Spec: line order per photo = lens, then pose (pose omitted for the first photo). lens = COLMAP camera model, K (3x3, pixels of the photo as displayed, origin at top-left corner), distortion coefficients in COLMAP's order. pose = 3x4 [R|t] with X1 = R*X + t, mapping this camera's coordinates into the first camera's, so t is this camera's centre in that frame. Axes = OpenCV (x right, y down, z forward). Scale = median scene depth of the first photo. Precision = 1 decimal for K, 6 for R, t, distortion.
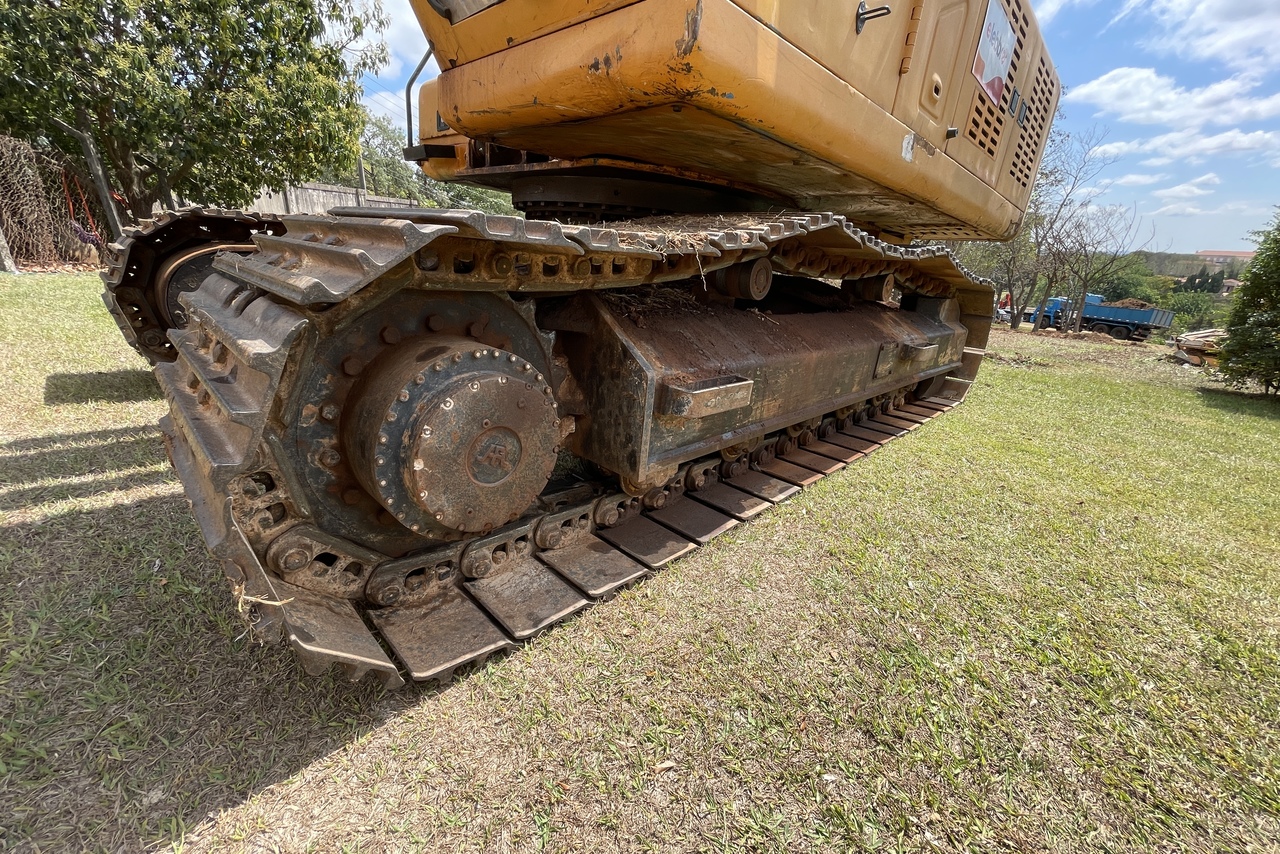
lens RADIAL K [[518.7, 0, 638.8], [0, 518.7, 424.9], [0, 0, 1]] dist [-0.001634, 0.000373]
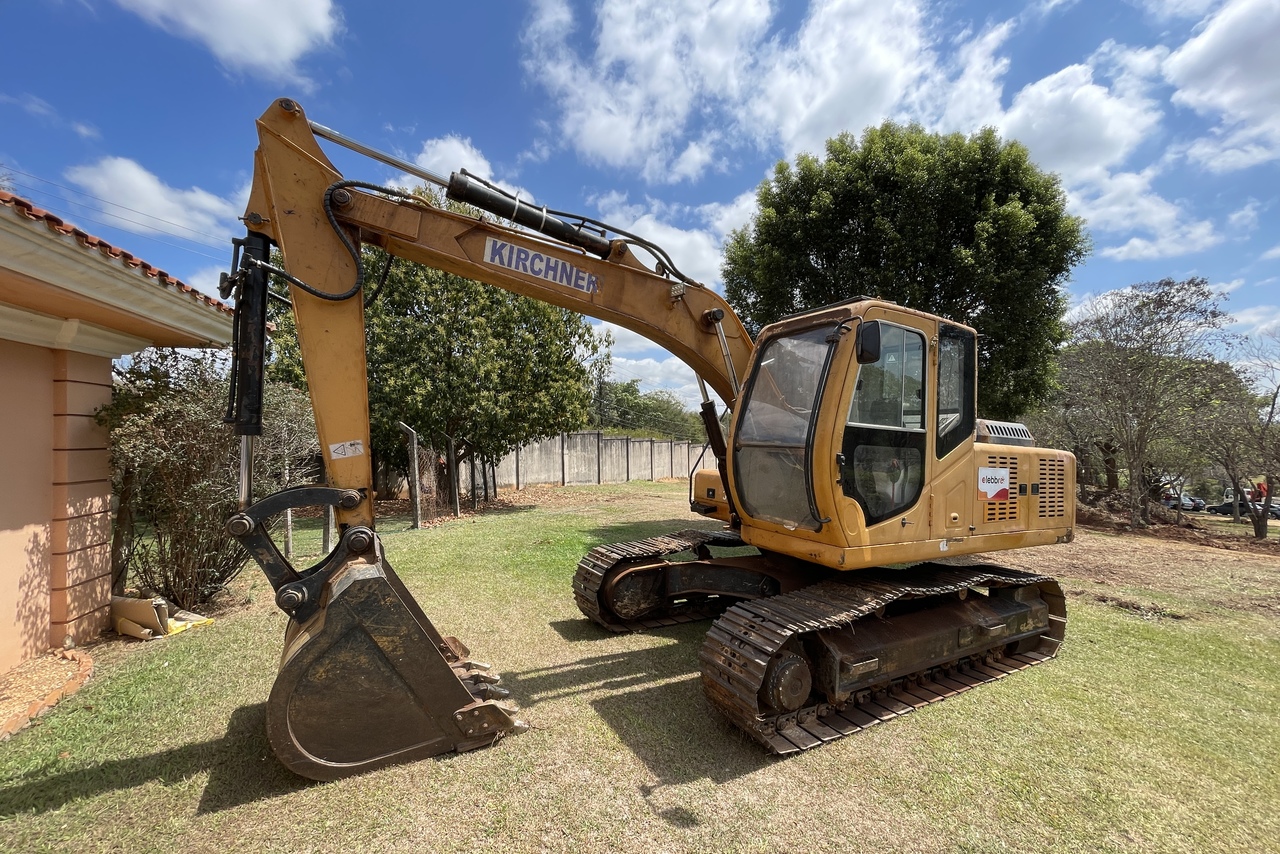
lens RADIAL K [[518.7, 0, 636.9], [0, 518.7, 426.4], [0, 0, 1]] dist [-0.001634, 0.000373]
pose [[0.959932, -0.055918, -0.274598, -0.145374], [-0.045811, 0.935394, -0.350626, -0.188772], [0.276463, 0.349157, 0.895353, -1.874482]]
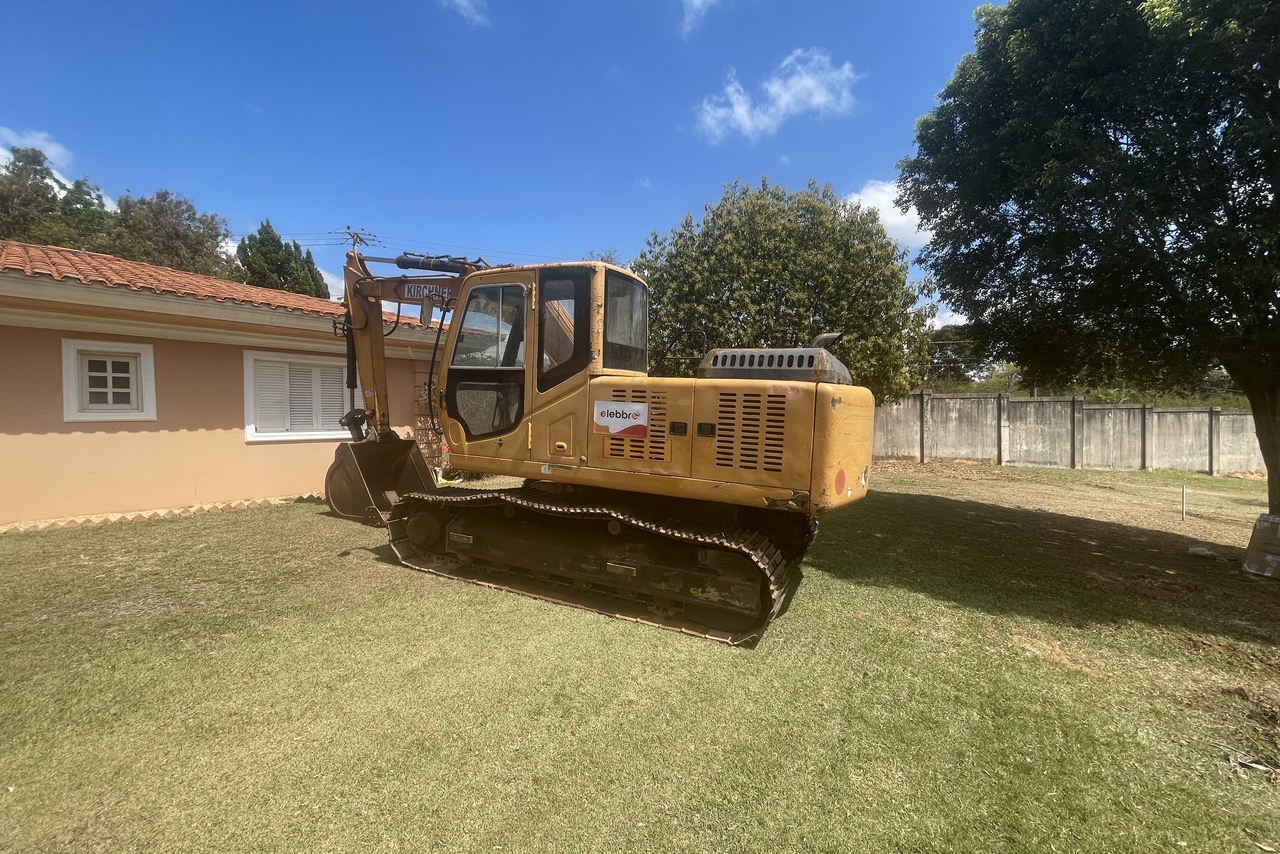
lens RADIAL K [[518.7, 0, 640.3], [0, 518.7, 430.9], [0, 0, 1]] dist [-0.001634, 0.000373]
pose [[0.313277, -0.016972, -0.949510, 3.627034], [-0.299721, 0.946971, -0.115815, -0.647632], [0.901124, 0.320870, 0.291578, 0.703764]]
